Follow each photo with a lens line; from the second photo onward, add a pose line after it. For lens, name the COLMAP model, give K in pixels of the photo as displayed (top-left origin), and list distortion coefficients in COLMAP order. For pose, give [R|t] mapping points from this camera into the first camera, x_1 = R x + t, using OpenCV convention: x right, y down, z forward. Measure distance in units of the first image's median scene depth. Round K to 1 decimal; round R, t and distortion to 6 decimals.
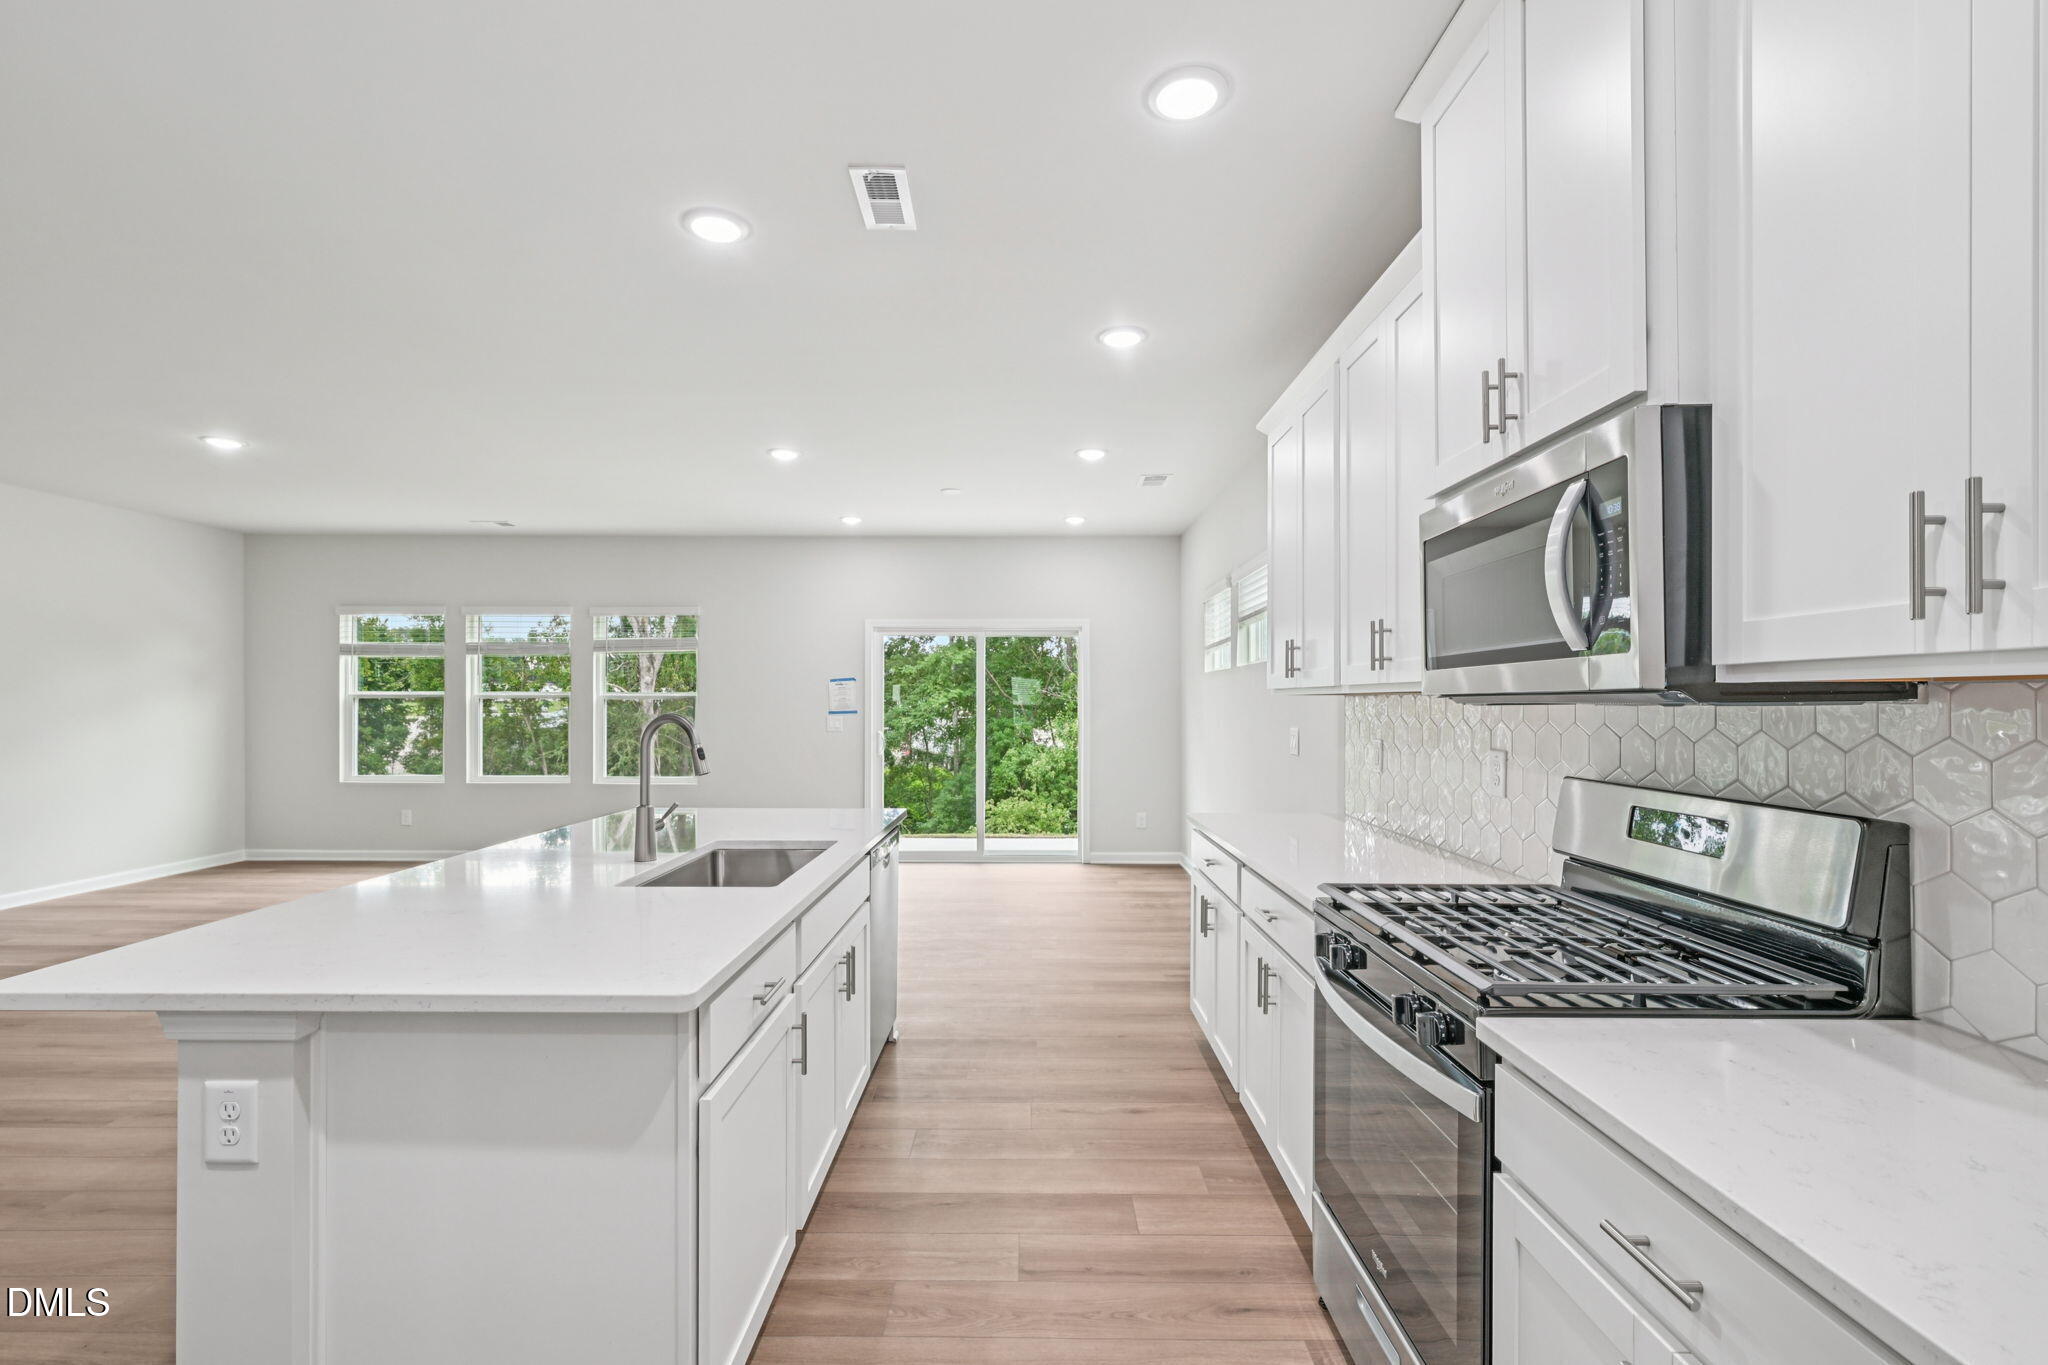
lens RADIAL K [[817.9, 0, 1020.5], [0, 817.9, 694.4], [0, 0, 1]] dist [-0.002087, -0.000096]
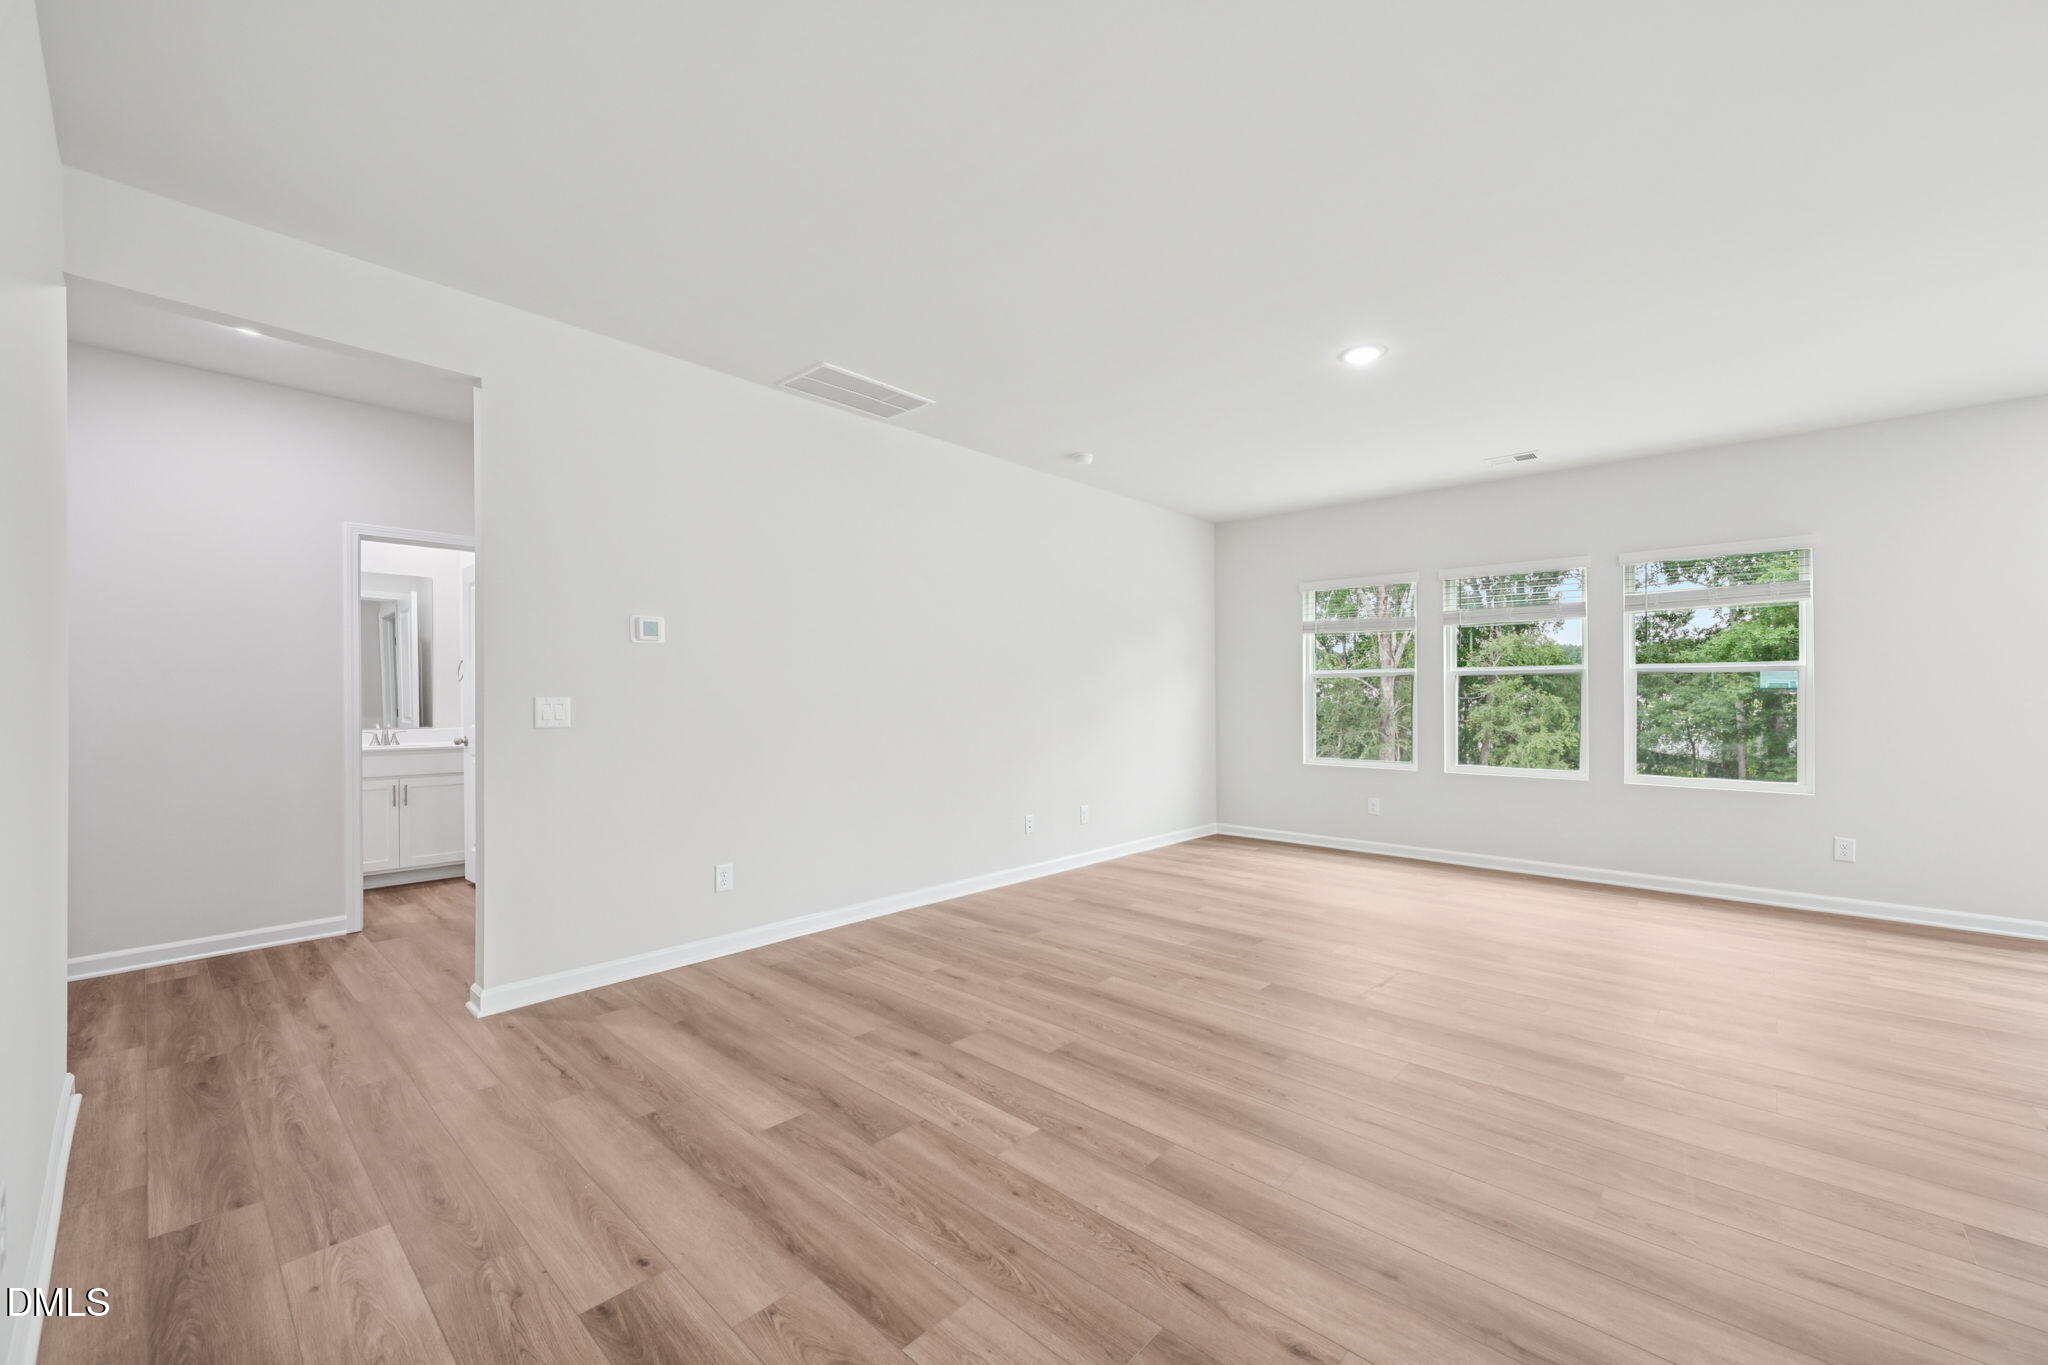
lens RADIAL K [[817.9, 0, 1026.4], [0, 817.9, 690.2], [0, 0, 1]] dist [-0.002087, -0.000096]
pose [[0.741457, -0.009859, -0.670928, -0.424044], [0.022905, 0.999681, 0.010624, 0.001628], [0.670609, -0.023245, 0.741447, 0.058667]]
